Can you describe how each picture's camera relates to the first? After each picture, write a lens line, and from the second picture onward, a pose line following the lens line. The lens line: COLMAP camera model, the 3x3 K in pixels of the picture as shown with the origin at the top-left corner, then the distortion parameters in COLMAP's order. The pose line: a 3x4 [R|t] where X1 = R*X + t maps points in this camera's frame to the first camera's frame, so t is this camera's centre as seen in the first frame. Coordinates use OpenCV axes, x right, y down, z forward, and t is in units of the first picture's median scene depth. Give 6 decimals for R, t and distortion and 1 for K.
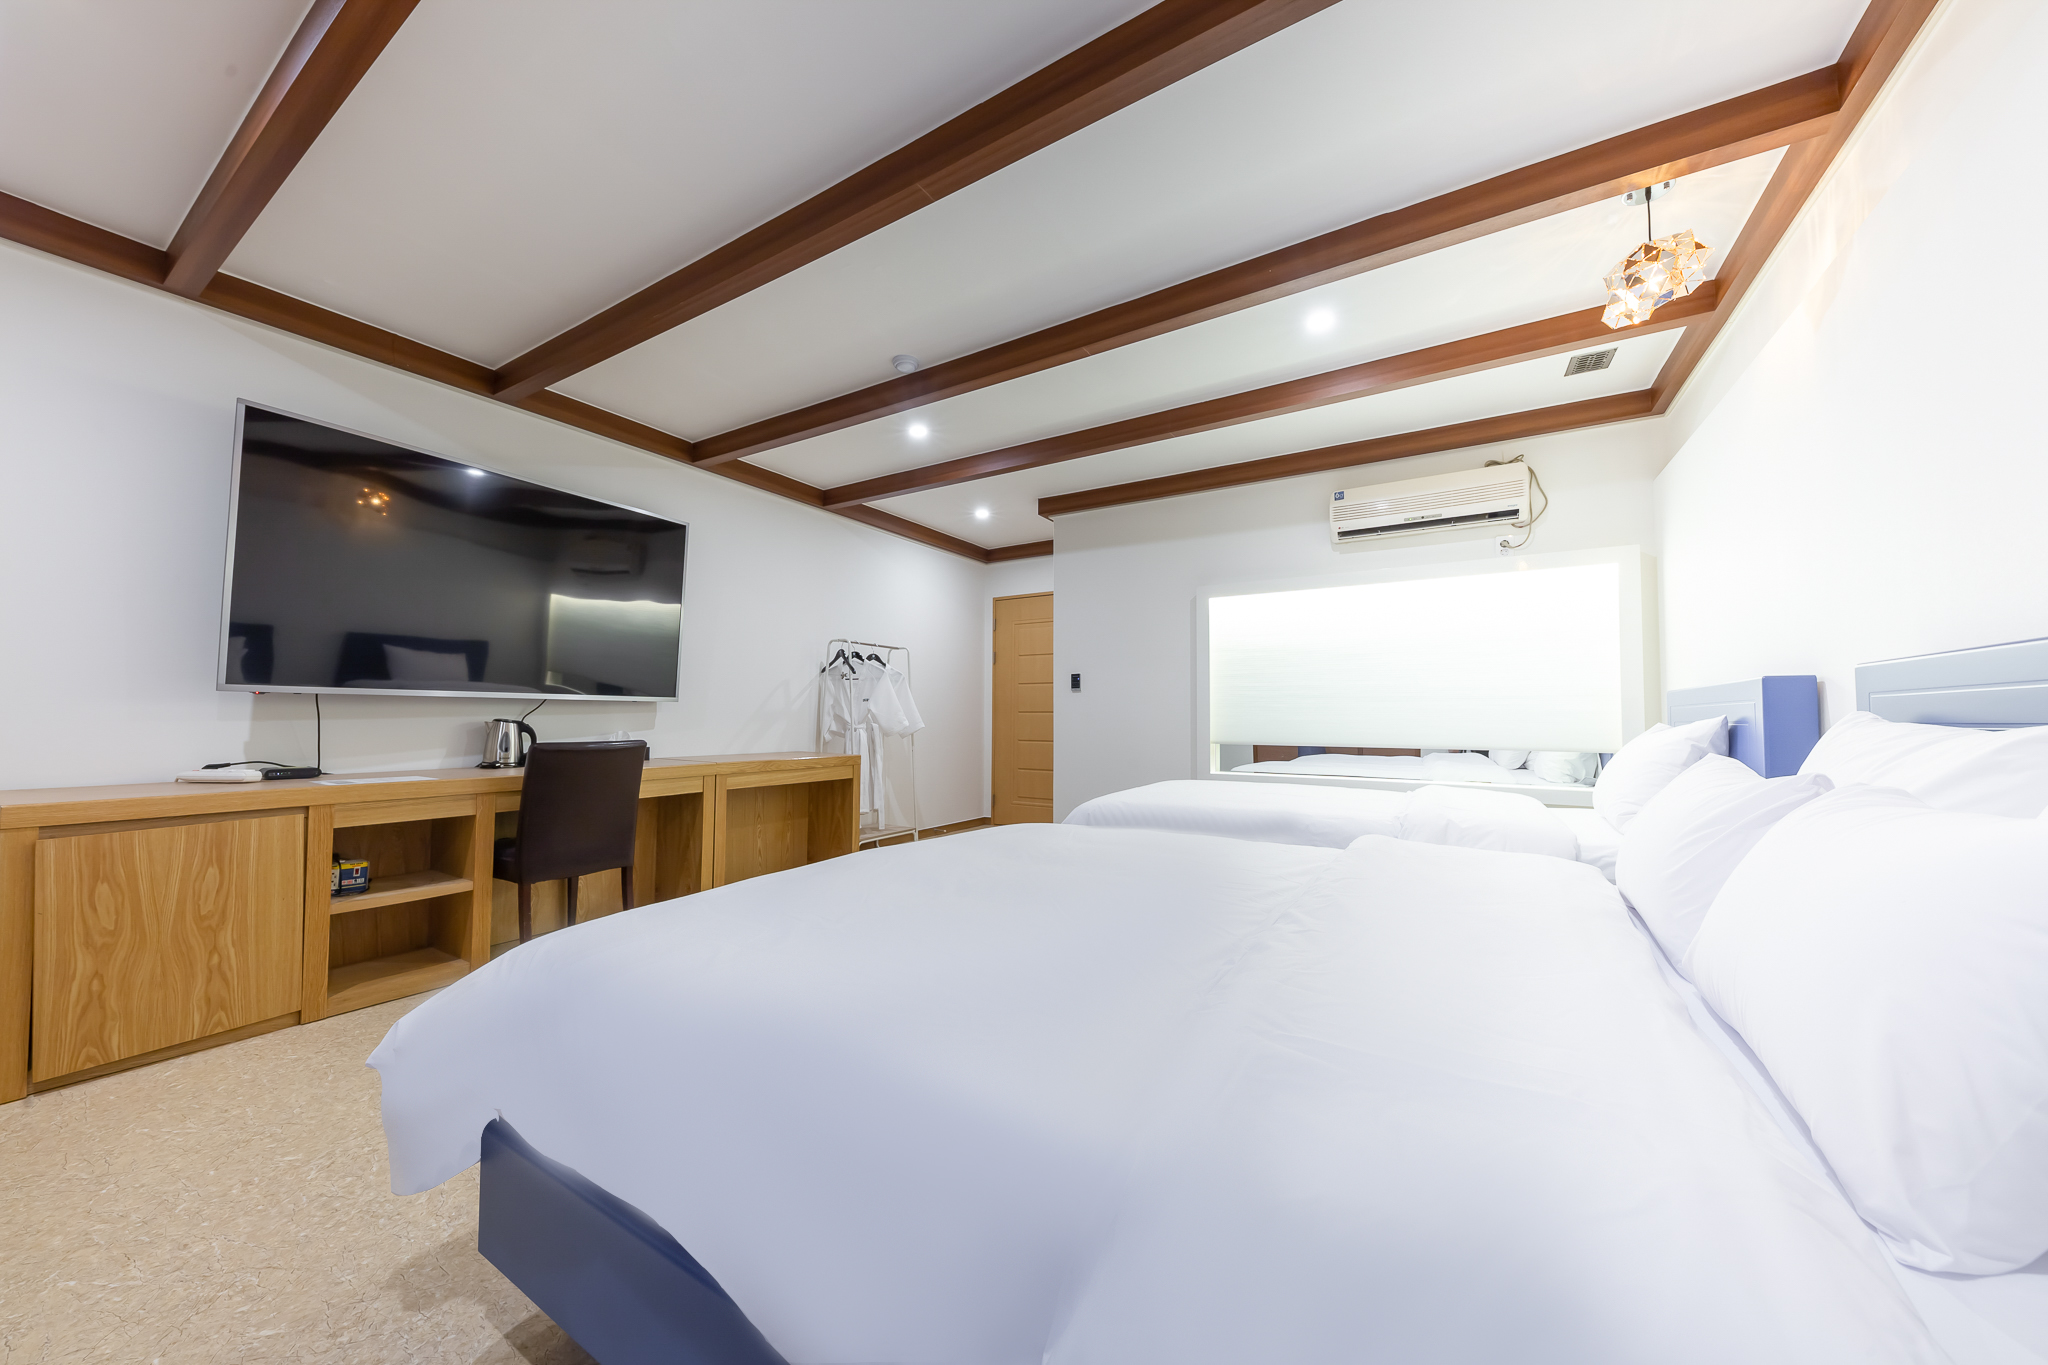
lens RADIAL K [[710.0, 0, 1017.2], [0, 710.0, 692.5], [0, 0, 1]] dist [-0.001731, -0.000313]
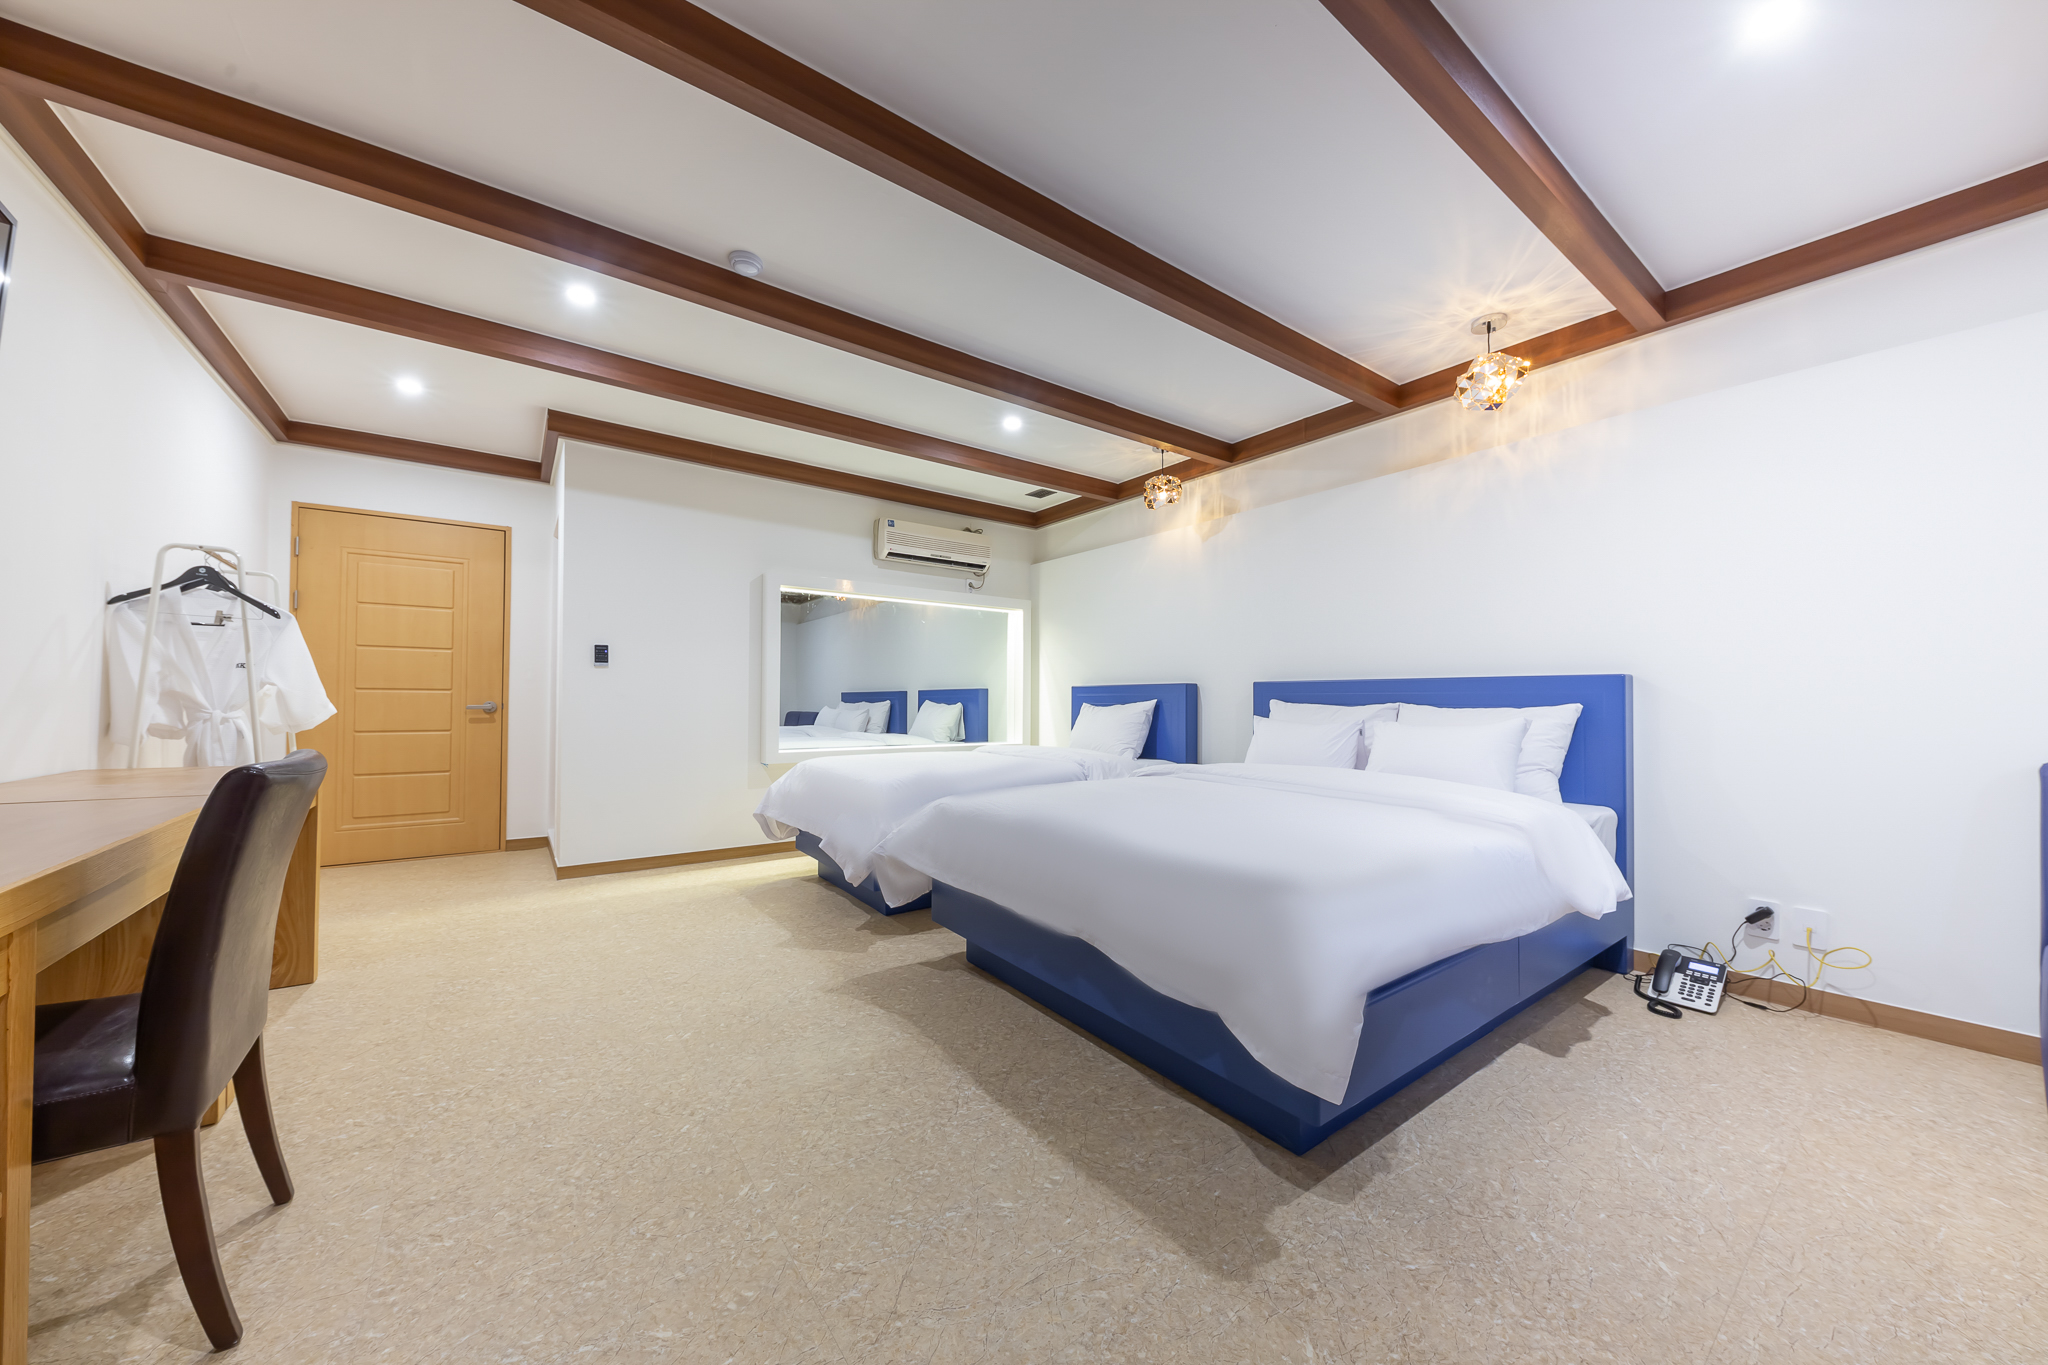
lens RADIAL K [[710.0, 0, 1017.2], [0, 710.0, 692.5], [0, 0, 1]] dist [-0.001731, -0.000313]
pose [[0.363635, 0.009148, 0.931497, -0.509238], [-0.036395, 0.999328, 0.004393, 0.007724], [-0.930830, -0.035500, 0.363723, 0.255157]]
